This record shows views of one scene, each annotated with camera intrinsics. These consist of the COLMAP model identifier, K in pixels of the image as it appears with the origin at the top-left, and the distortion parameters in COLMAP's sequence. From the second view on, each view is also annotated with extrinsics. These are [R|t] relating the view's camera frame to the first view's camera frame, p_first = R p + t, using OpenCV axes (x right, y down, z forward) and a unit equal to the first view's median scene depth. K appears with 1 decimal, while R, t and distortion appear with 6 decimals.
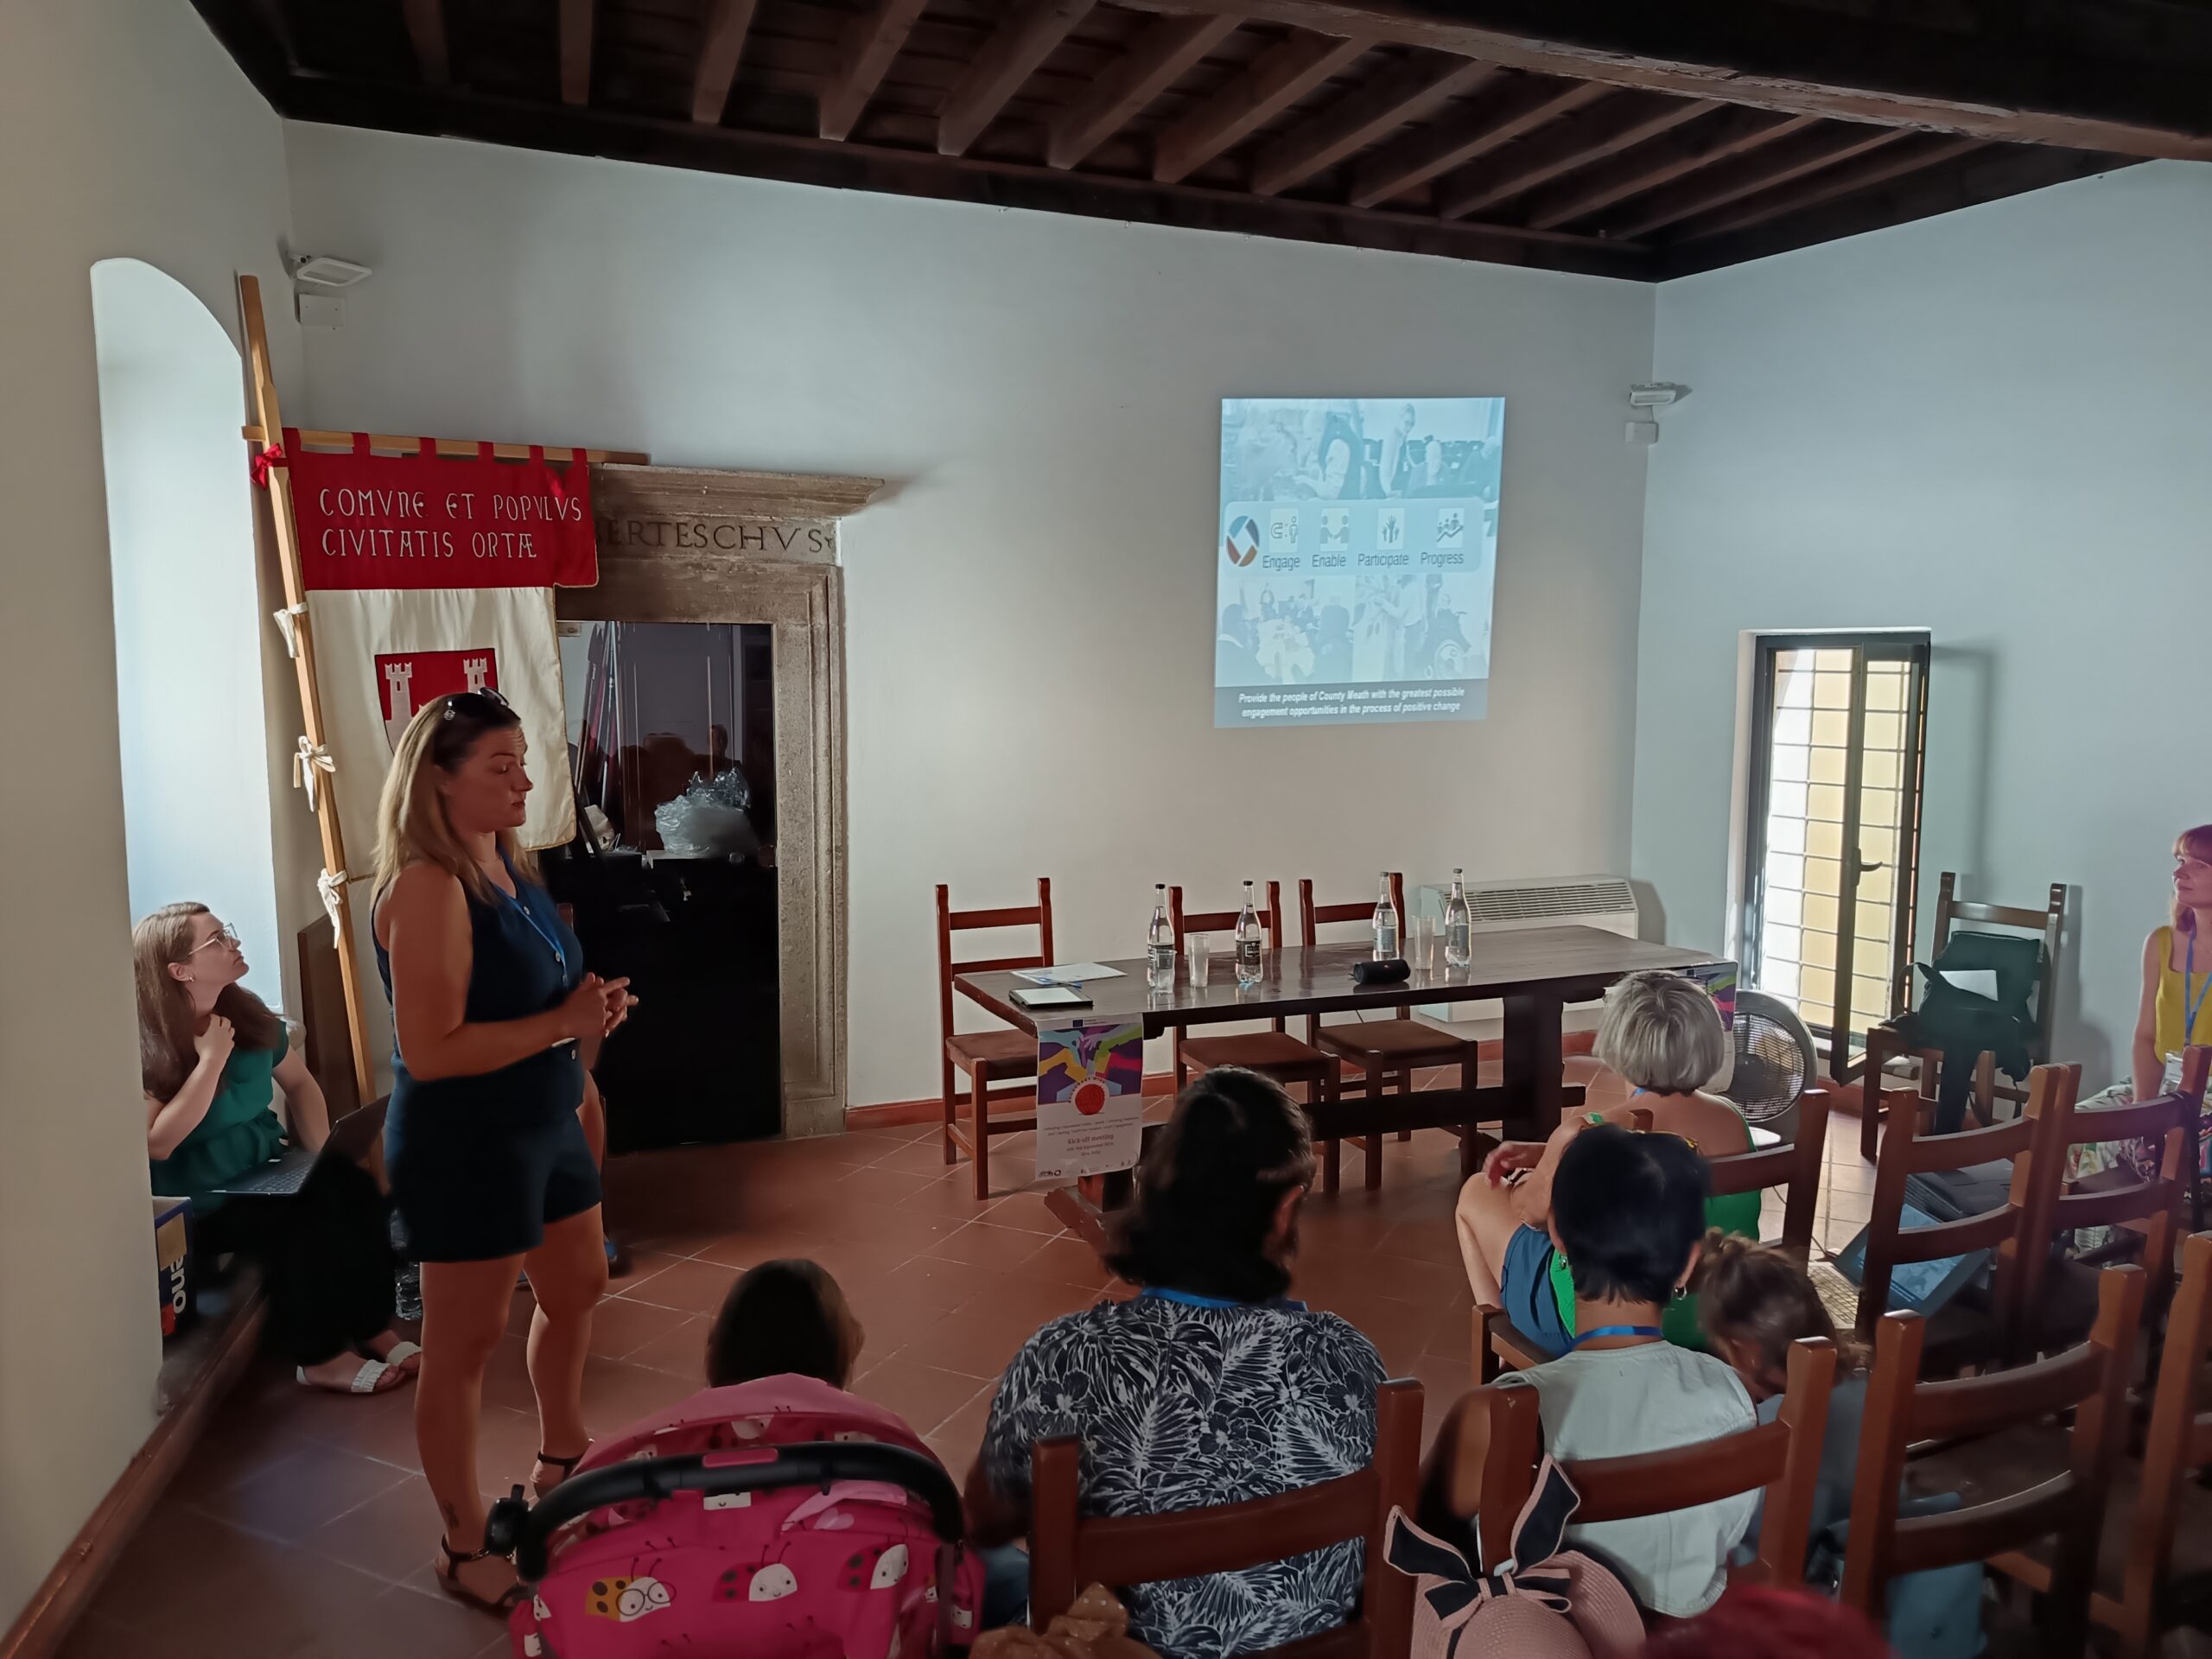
lens RADIAL K [[1586.2, 0, 1109.2], [0, 1586.2, 812.7], [0, 0, 1]] dist [0.094076, -0.144397]
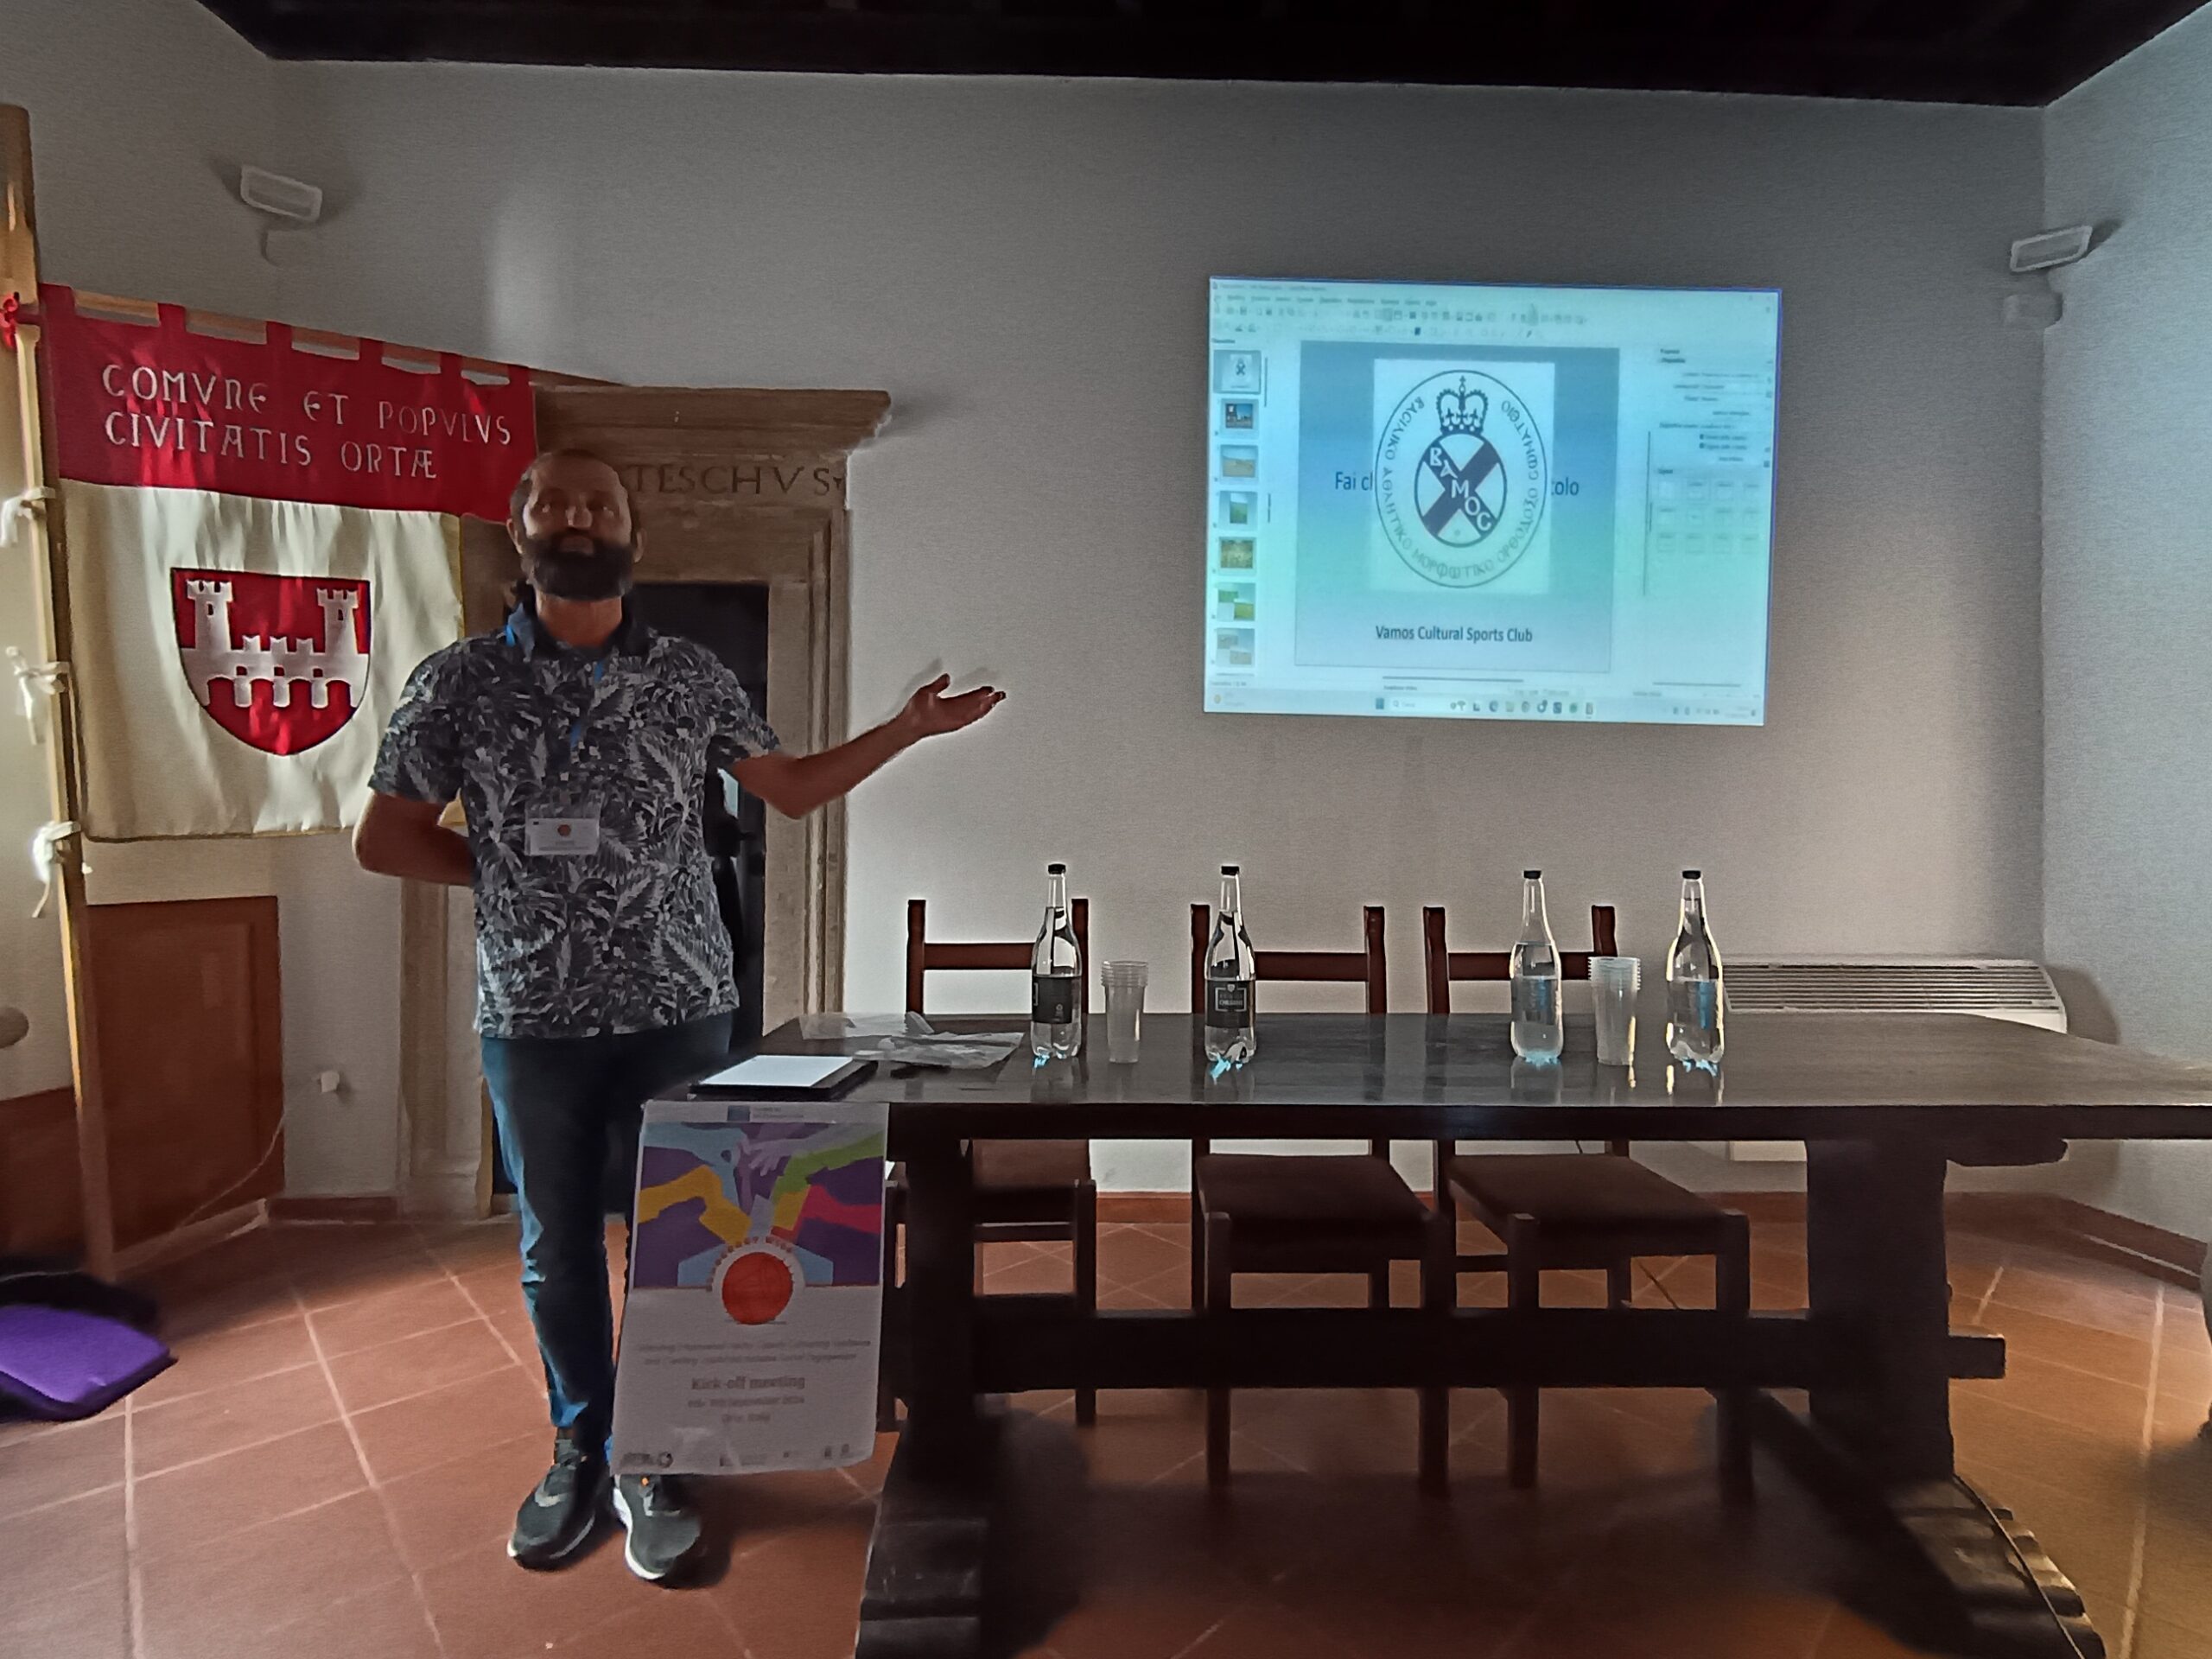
lens RADIAL K [[1055.9, 0, 1106.0], [0, 1055.9, 829.5], [0, 0, 1]] dist [-0.009393, -0.000517]
pose [[0.932642, 0.002440, -0.360795, 0.167974], [-0.041183, 0.994162, -0.099732, 0.063590], [0.358445, 0.107873, 0.927297, 0.633870]]
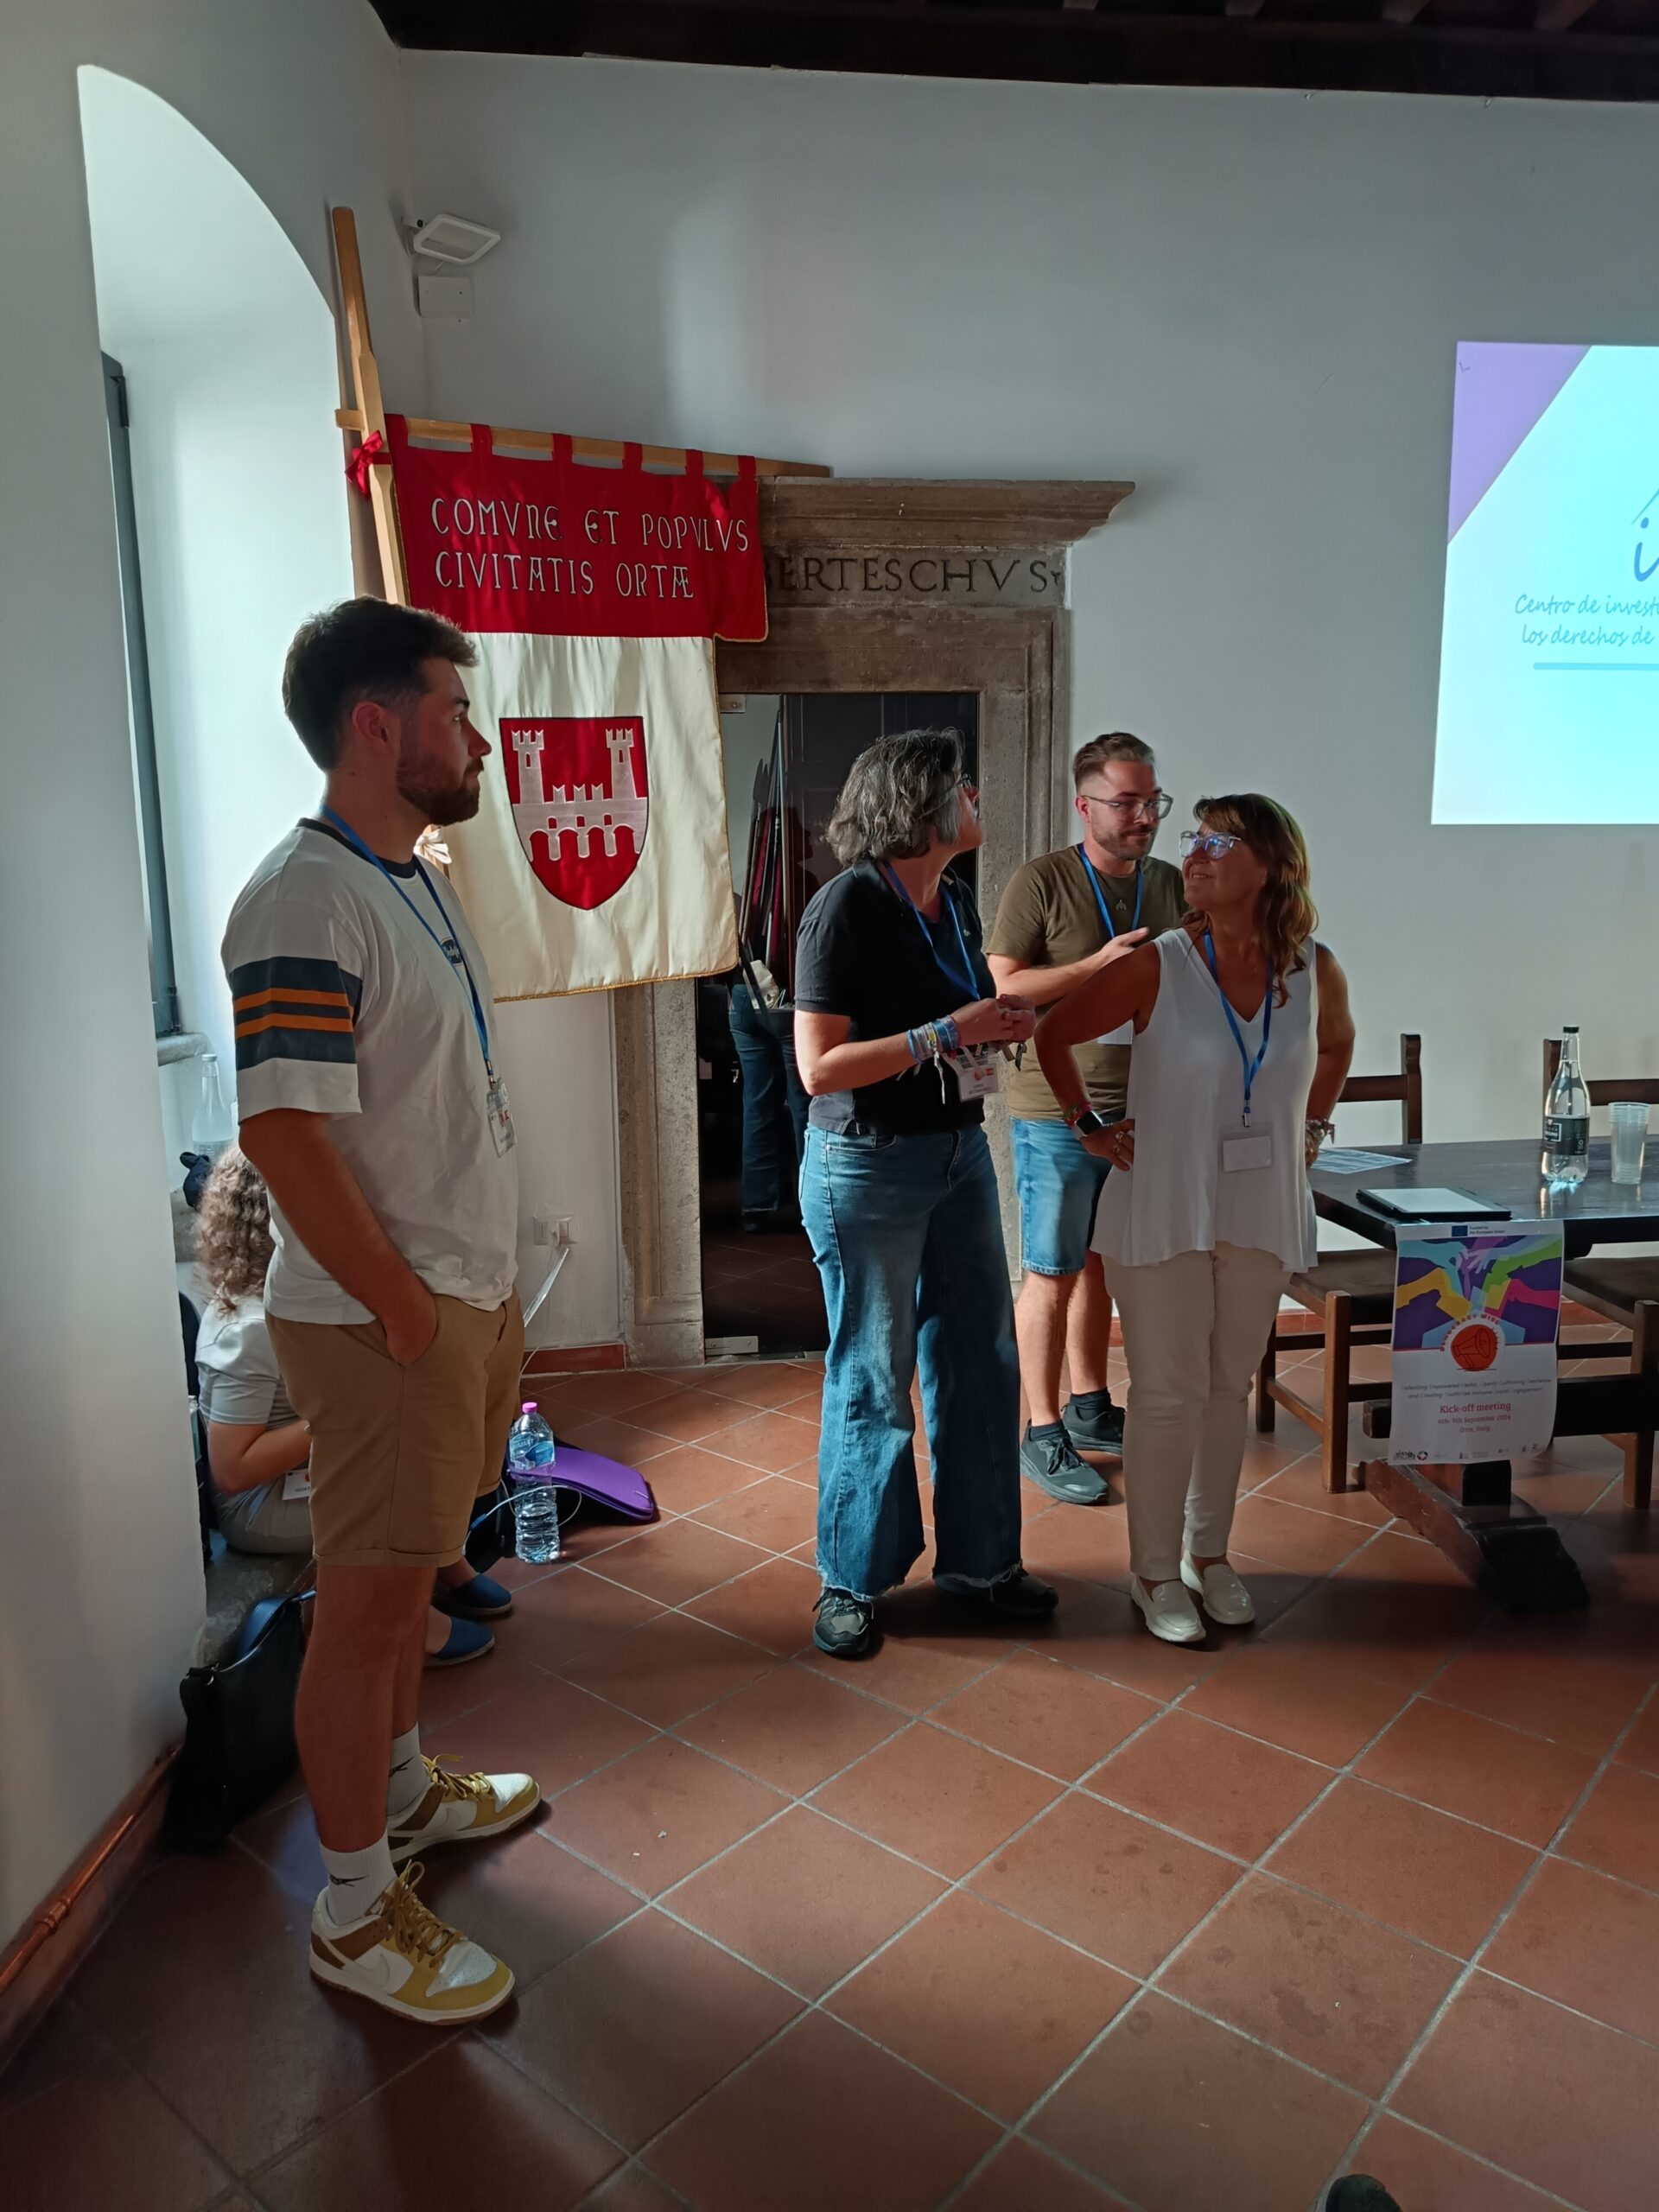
lens RADIAL K [[1586.2, 0, 829.5], [0, 1586.2, 1106.0], [0, 0, 1]] dist [0.094076, -0.144397]
pose [[0.964480, 0.030559, -0.262384, -0.081277], [-0.013147, 0.997608, 0.067862, 0.033557], [0.263830, -0.062001, 0.962574, 0.252362]]
